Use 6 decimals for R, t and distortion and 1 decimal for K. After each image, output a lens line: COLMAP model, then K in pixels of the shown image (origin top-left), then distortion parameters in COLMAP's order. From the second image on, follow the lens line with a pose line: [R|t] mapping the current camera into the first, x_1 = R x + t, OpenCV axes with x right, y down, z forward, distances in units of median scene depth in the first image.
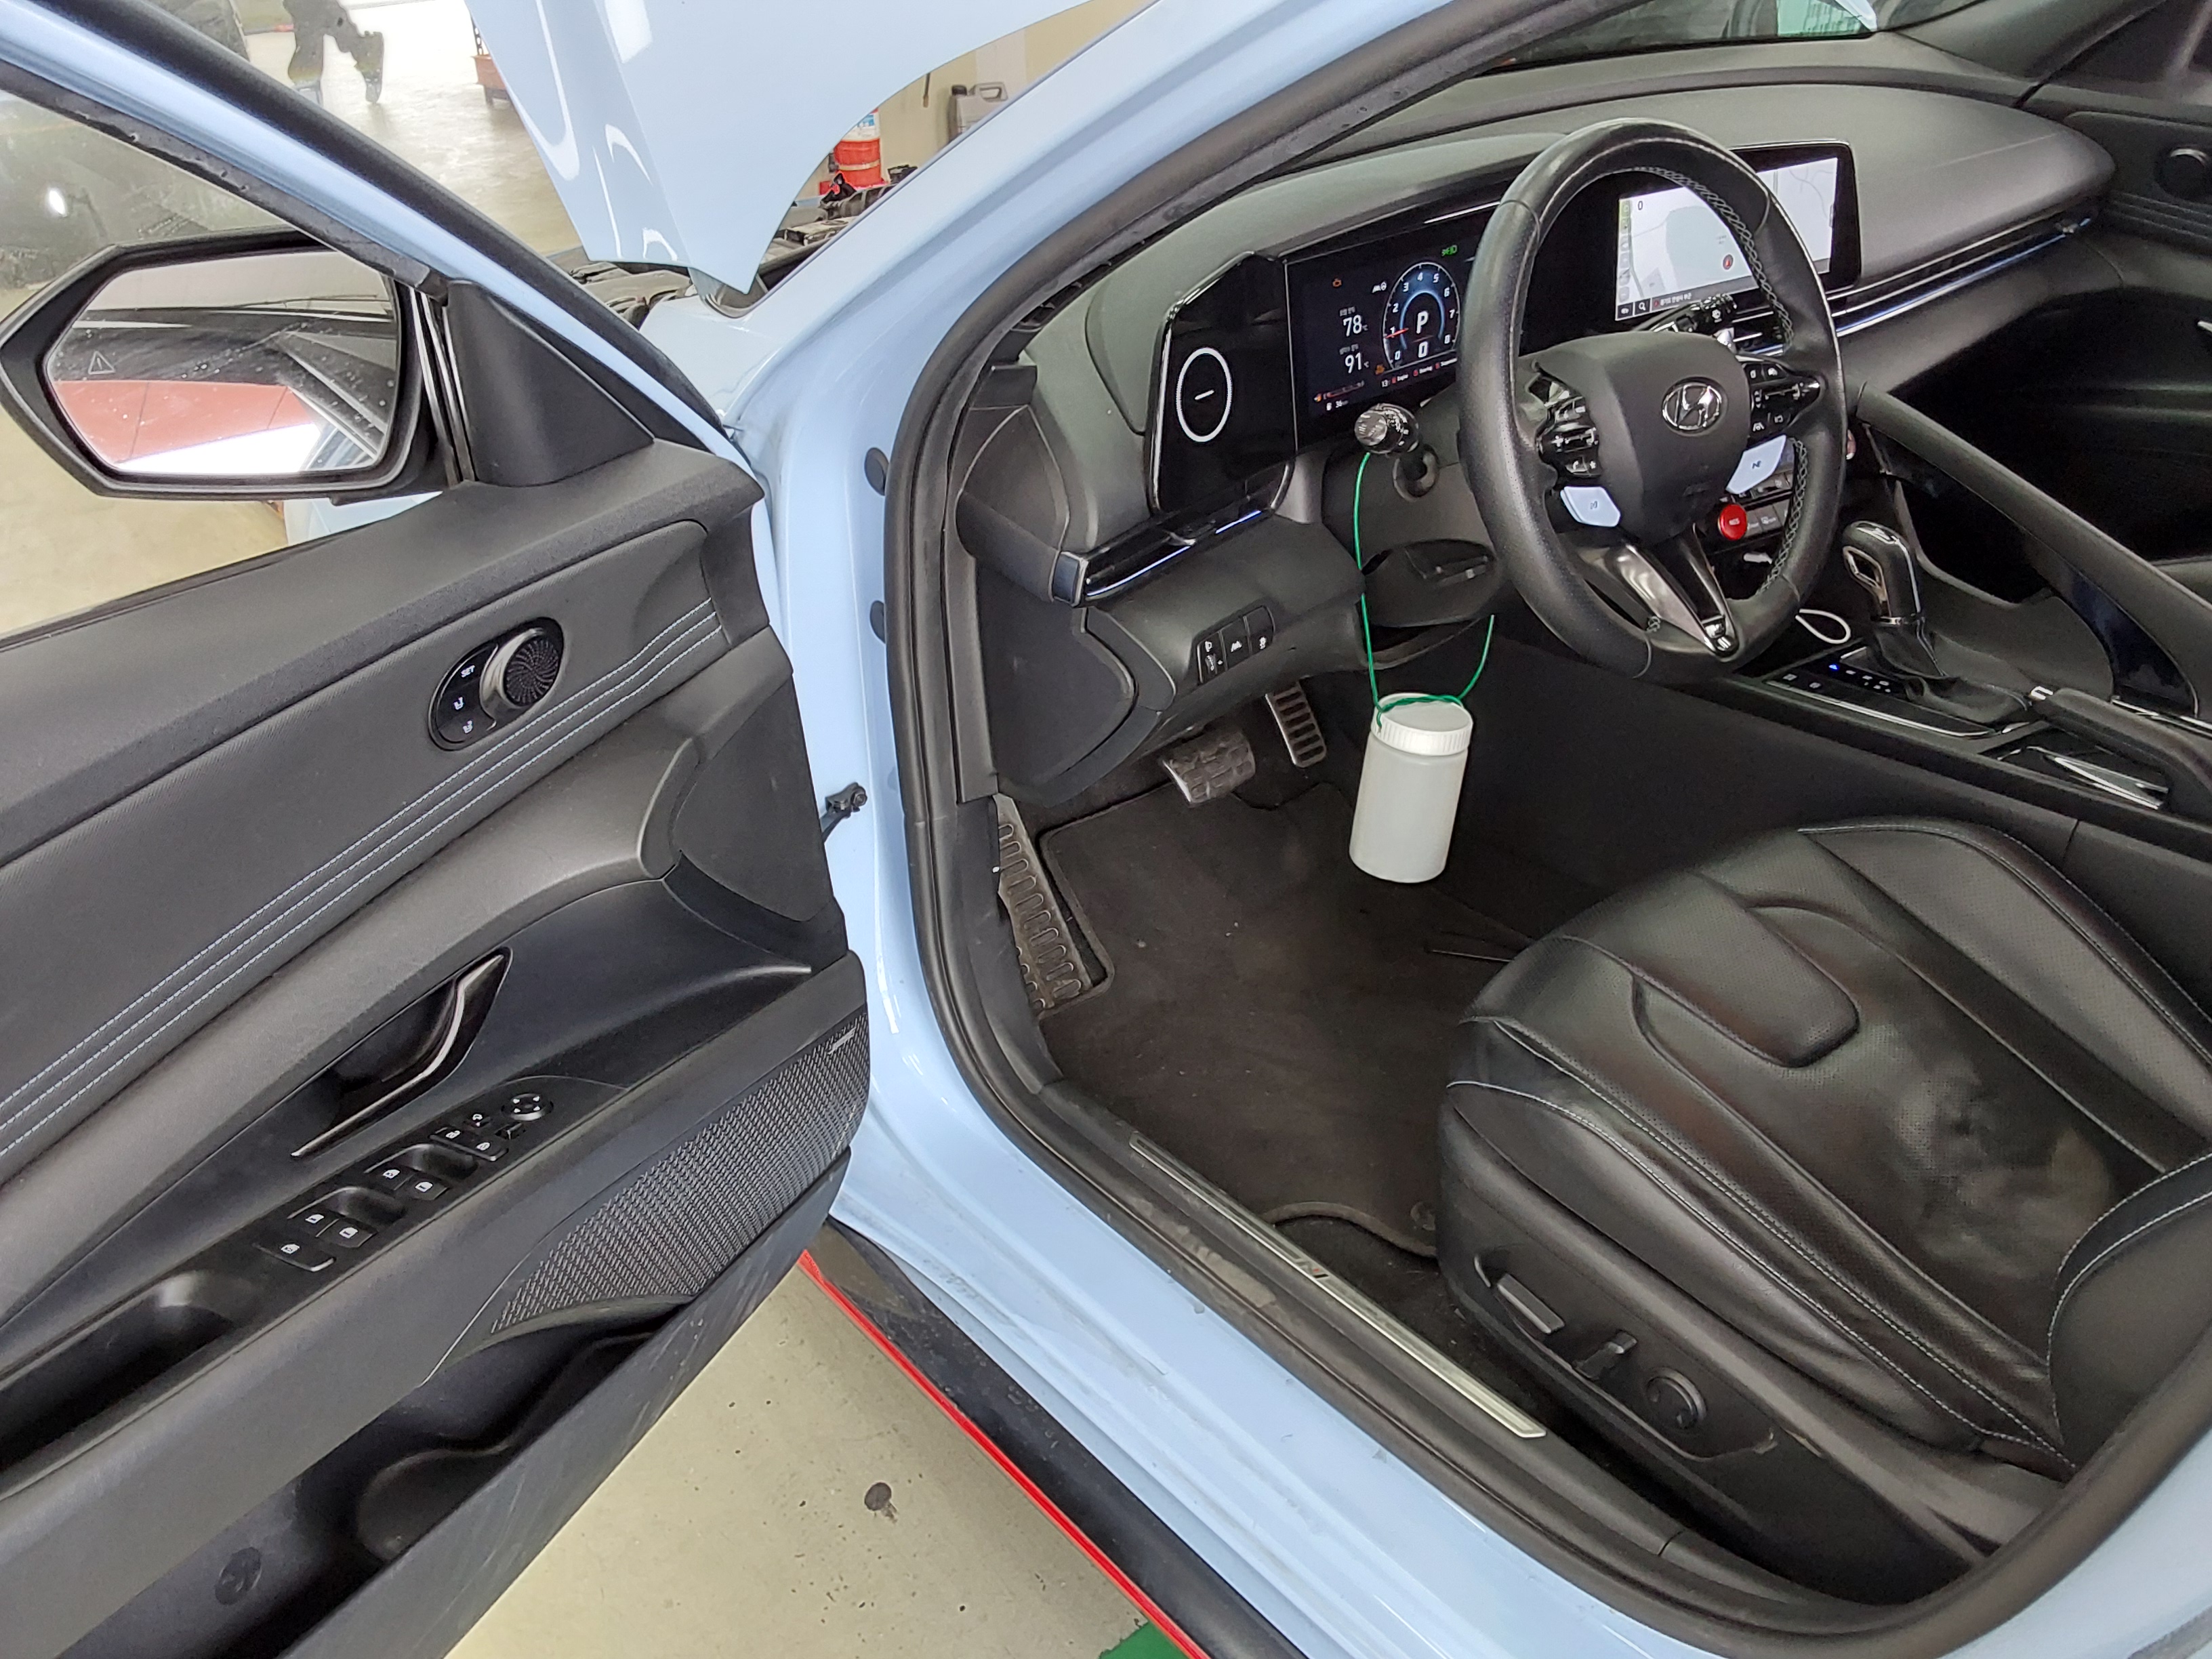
lens RADIAL K [[1737.2, 0, 1106.0], [0, 1737.2, 829.5], [0, 0, 1]] dist [0.092023, -0.165537]
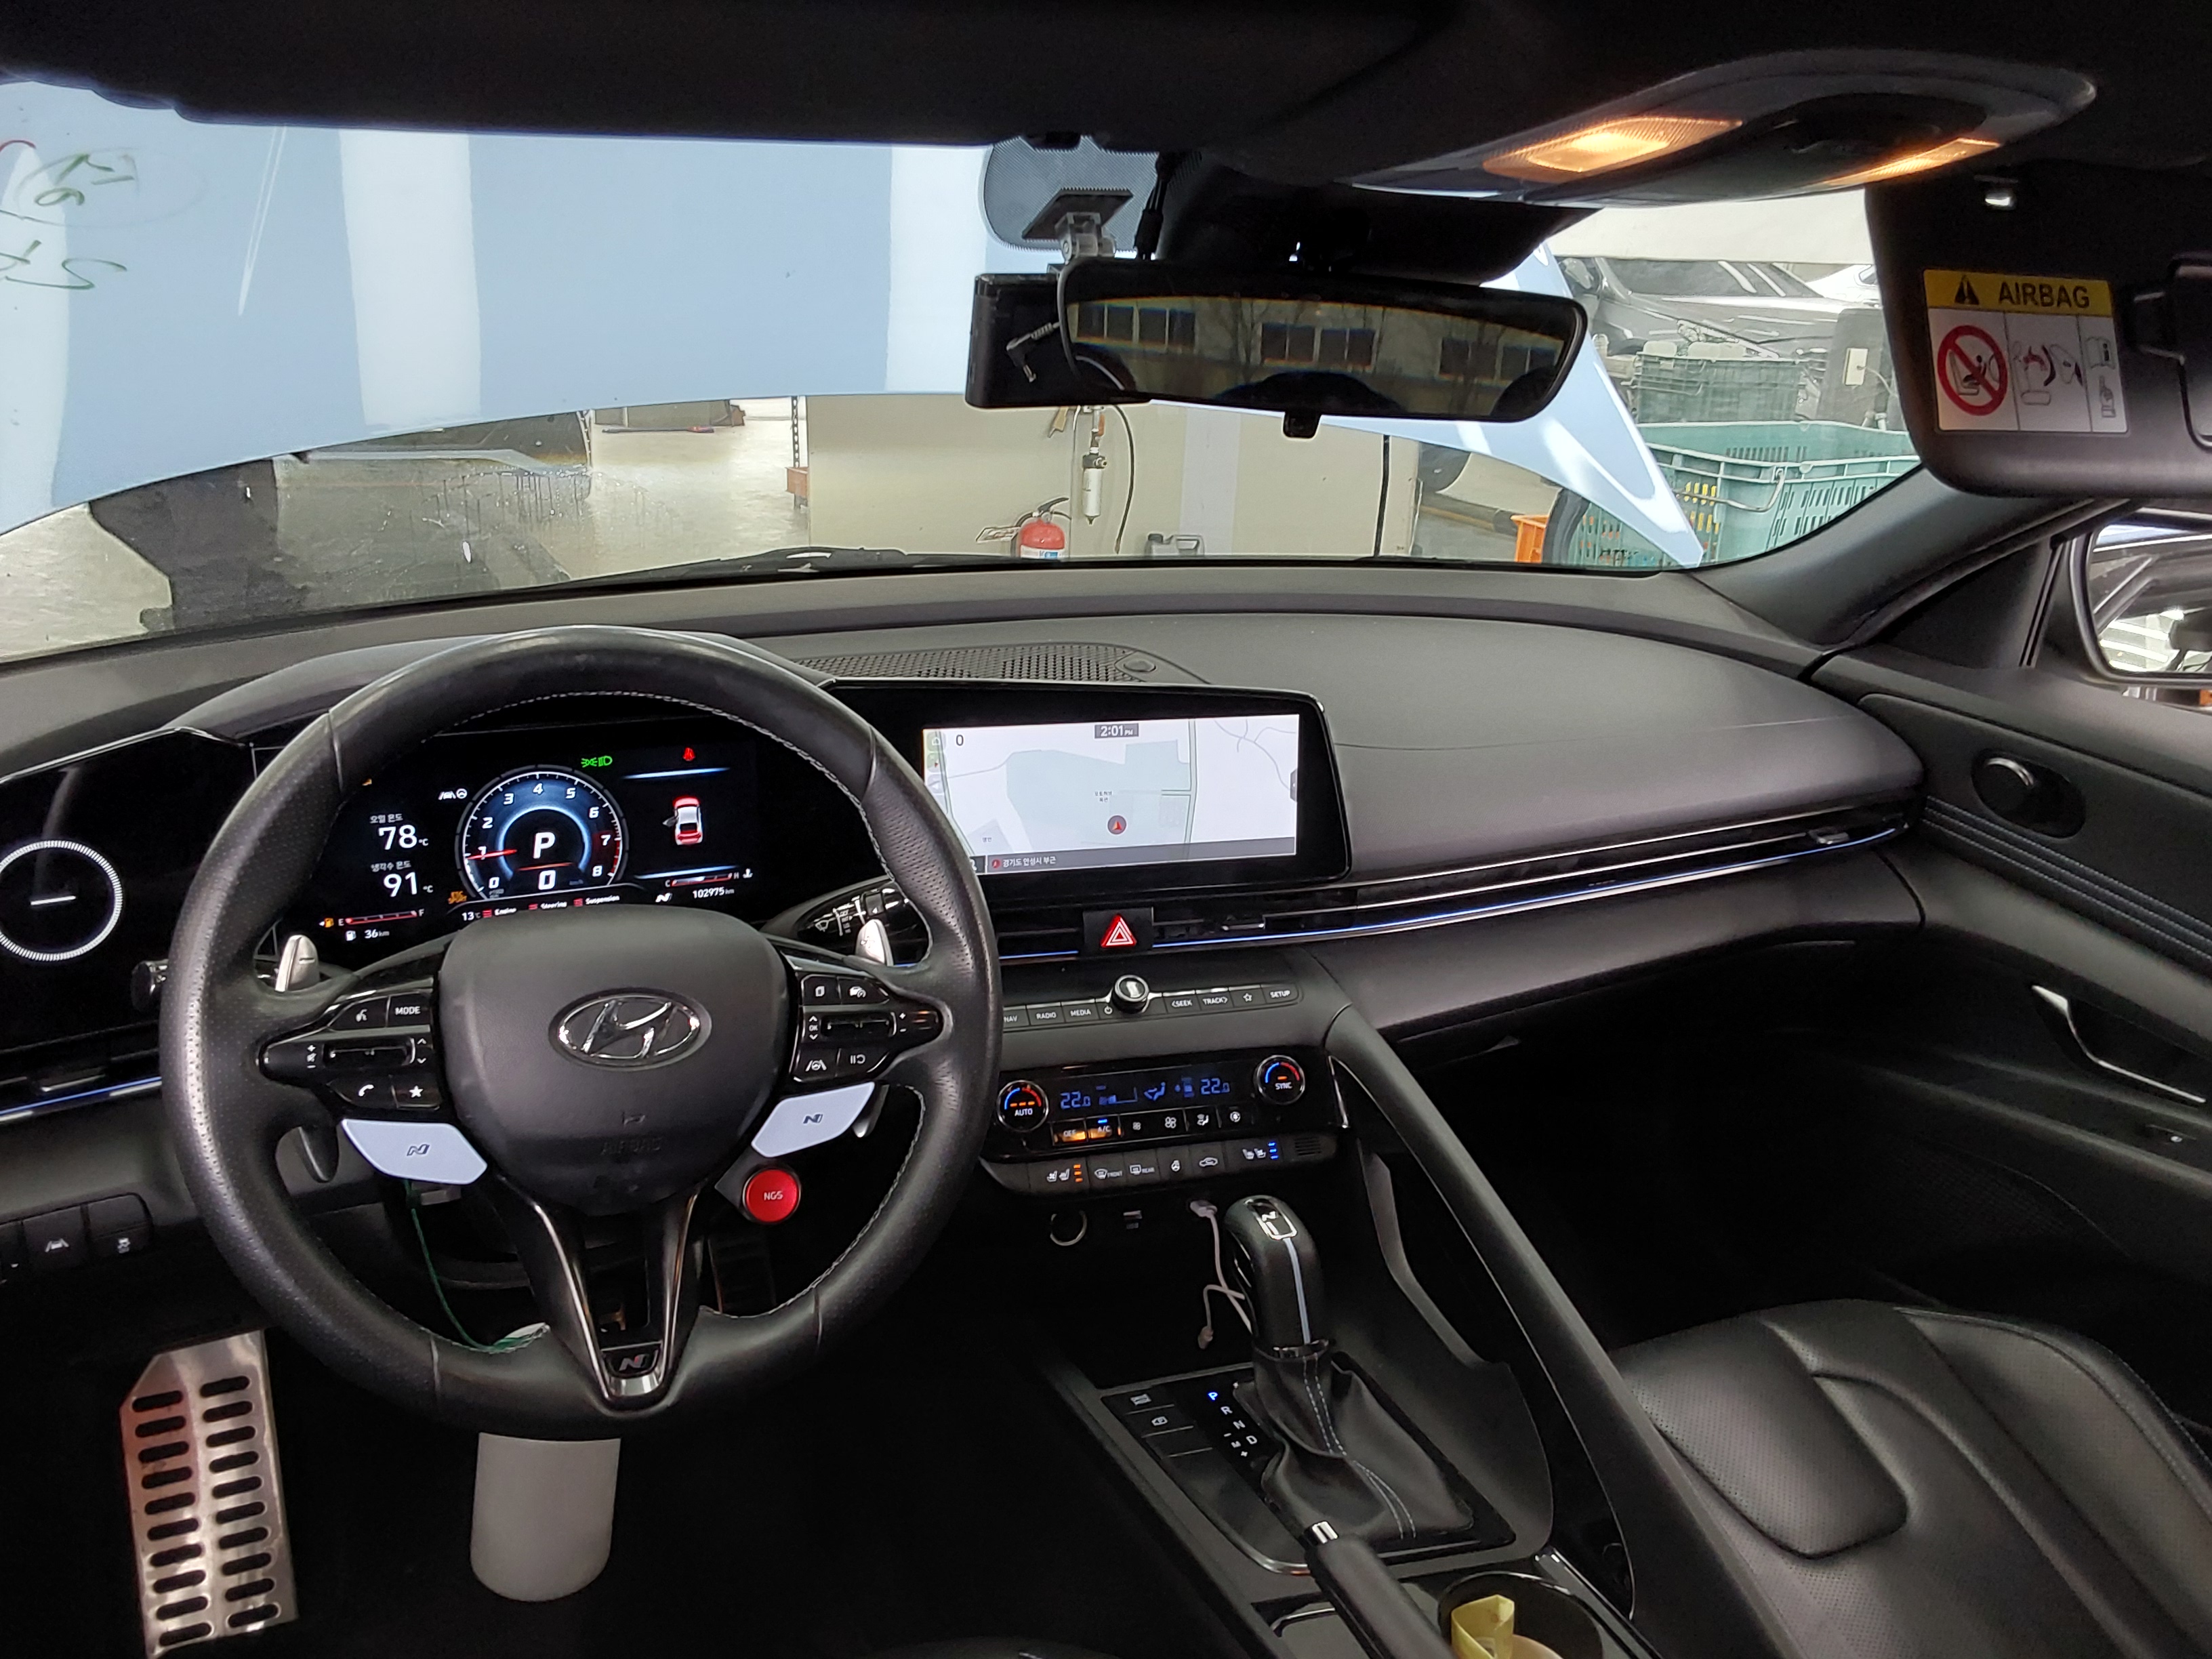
lens RADIAL K [[1737.2, 0, 1106.0], [0, 1737.2, 829.5], [0, 0, 1]] dist [0.092023, -0.165537]
pose [[0.968140, 0.144641, -0.204412, 0.572150], [-0.187685, 0.959527, -0.209958, -0.183239], [0.165771, 0.241633, 0.956103, 0.314303]]
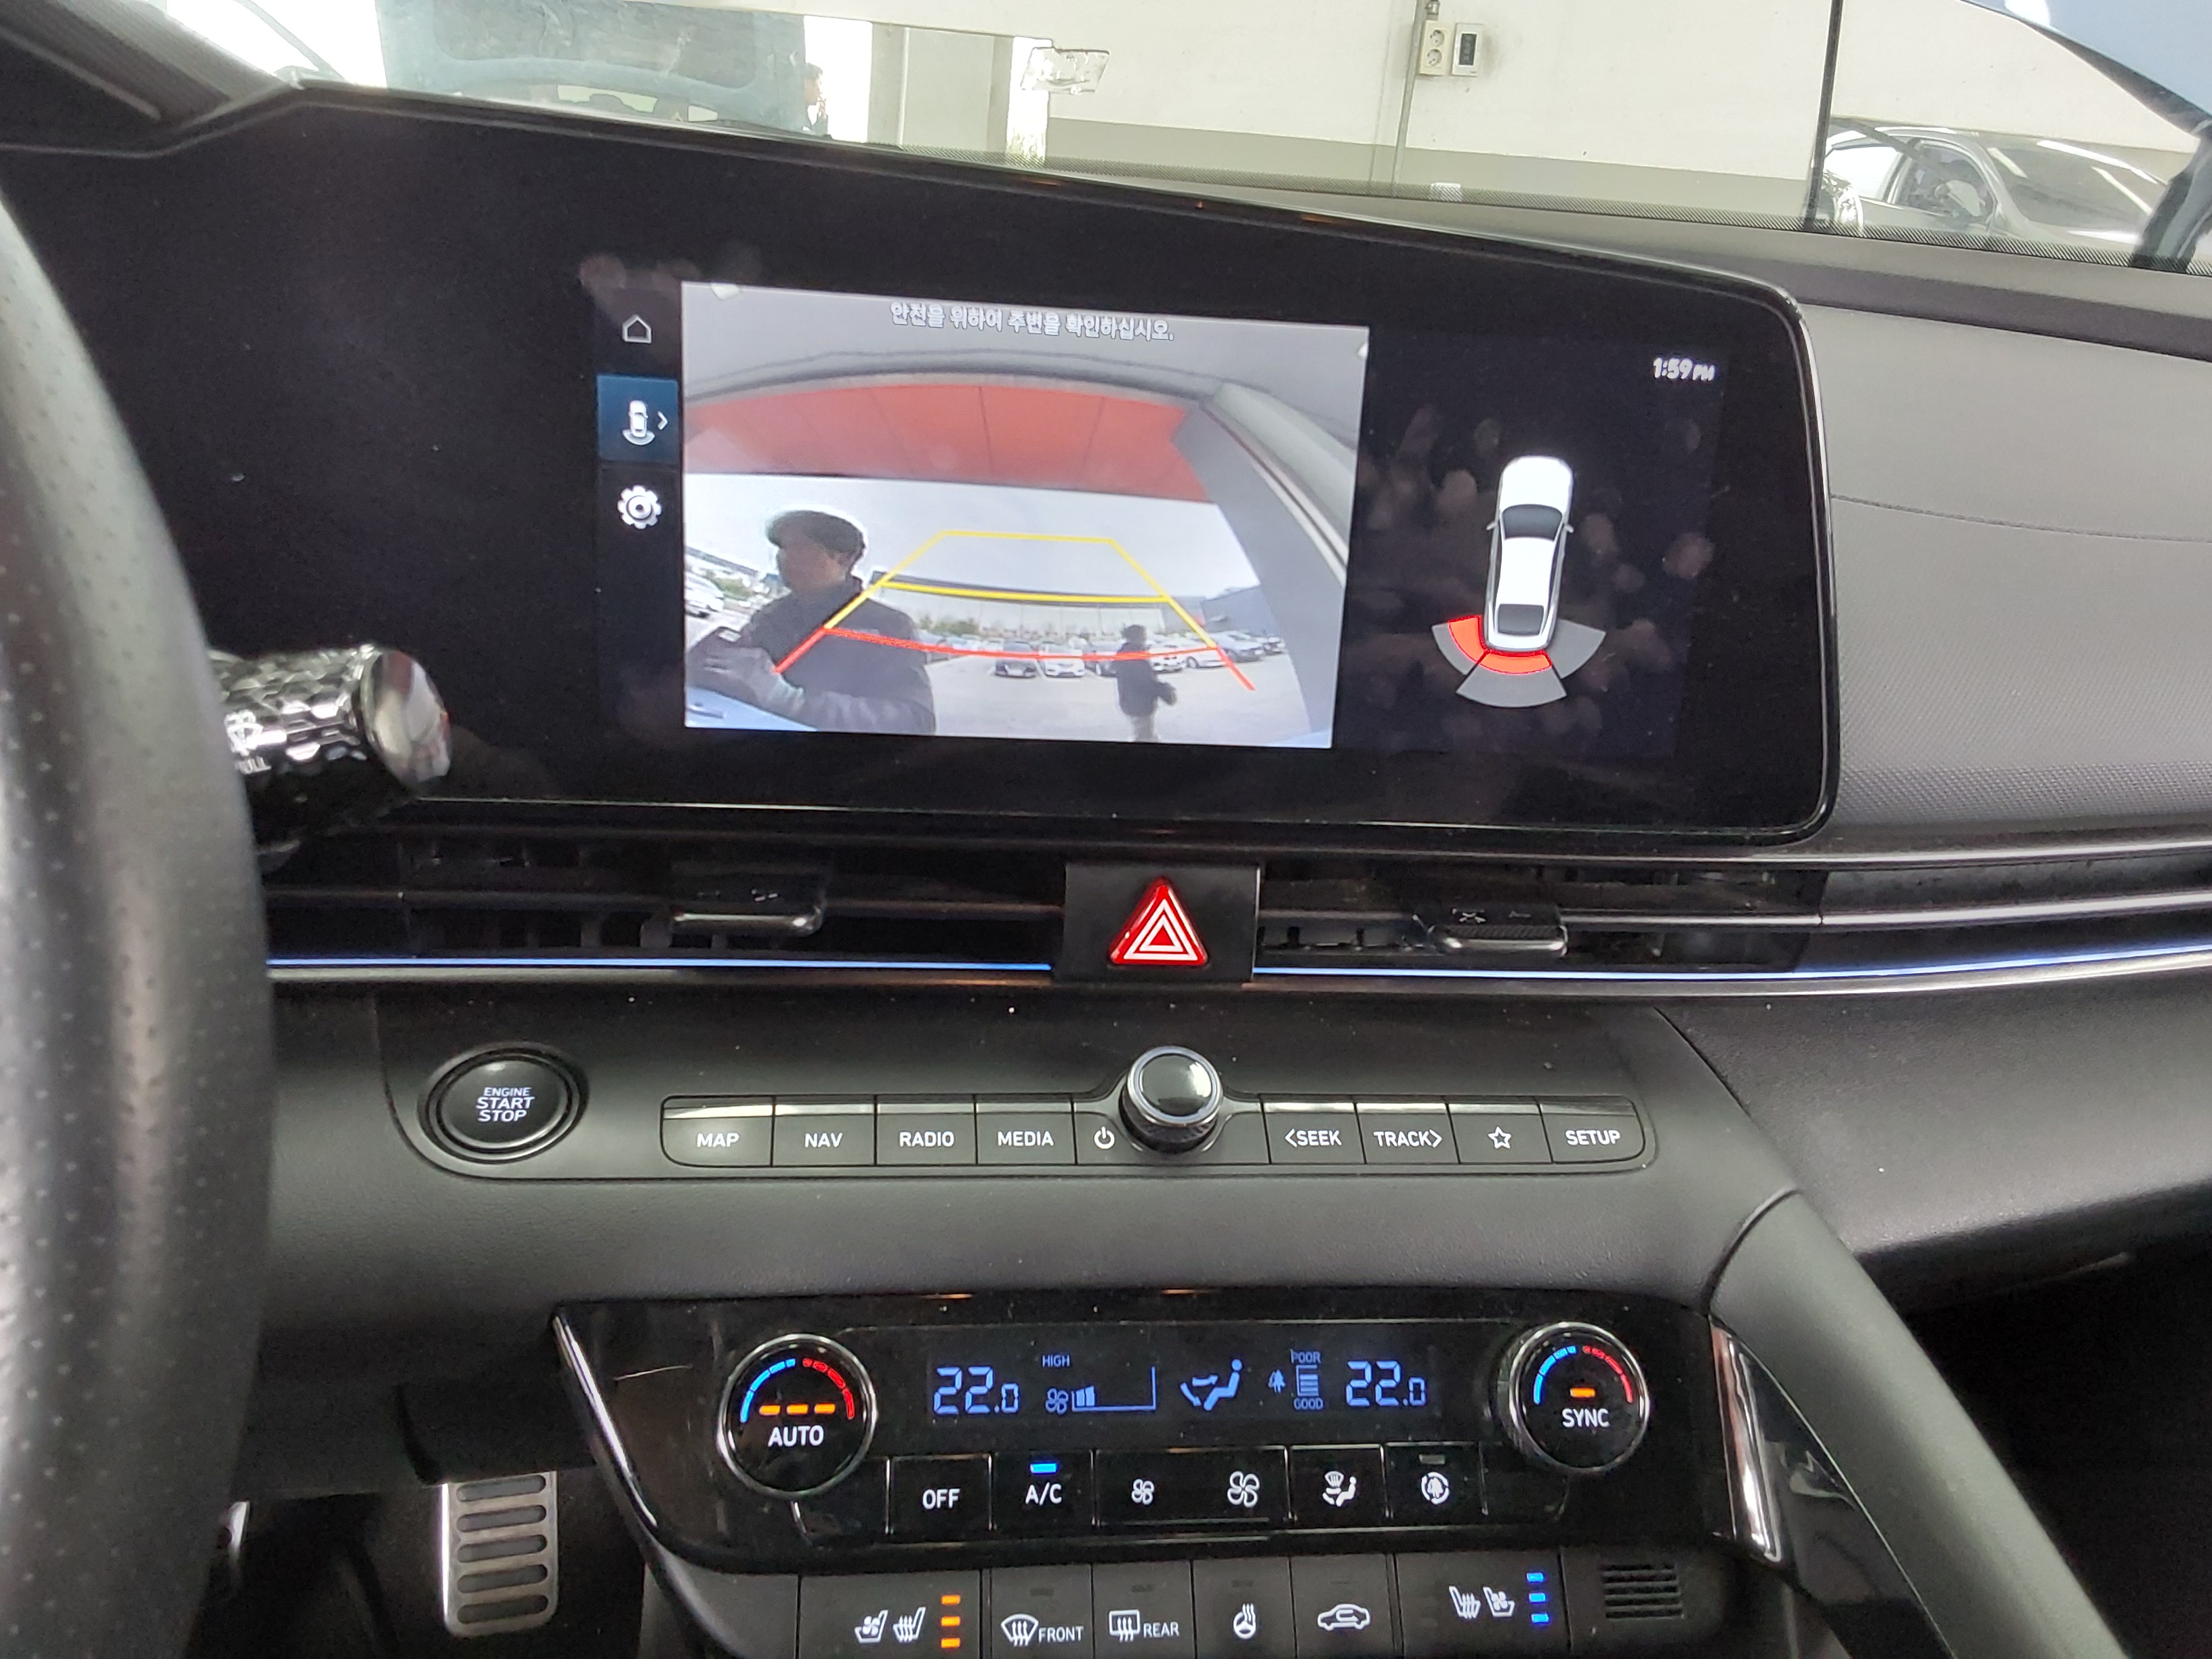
lens RADIAL K [[1737.2, 0, 1106.0], [0, 1737.2, 829.5], [0, 0, 1]] dist [0.092023, -0.165537]
pose [[0.914464, 0.231953, -0.331593, 0.501074], [-0.295924, 0.942221, -0.157000, -0.281641], [0.276017, 0.241697, 0.930267, 0.855354]]
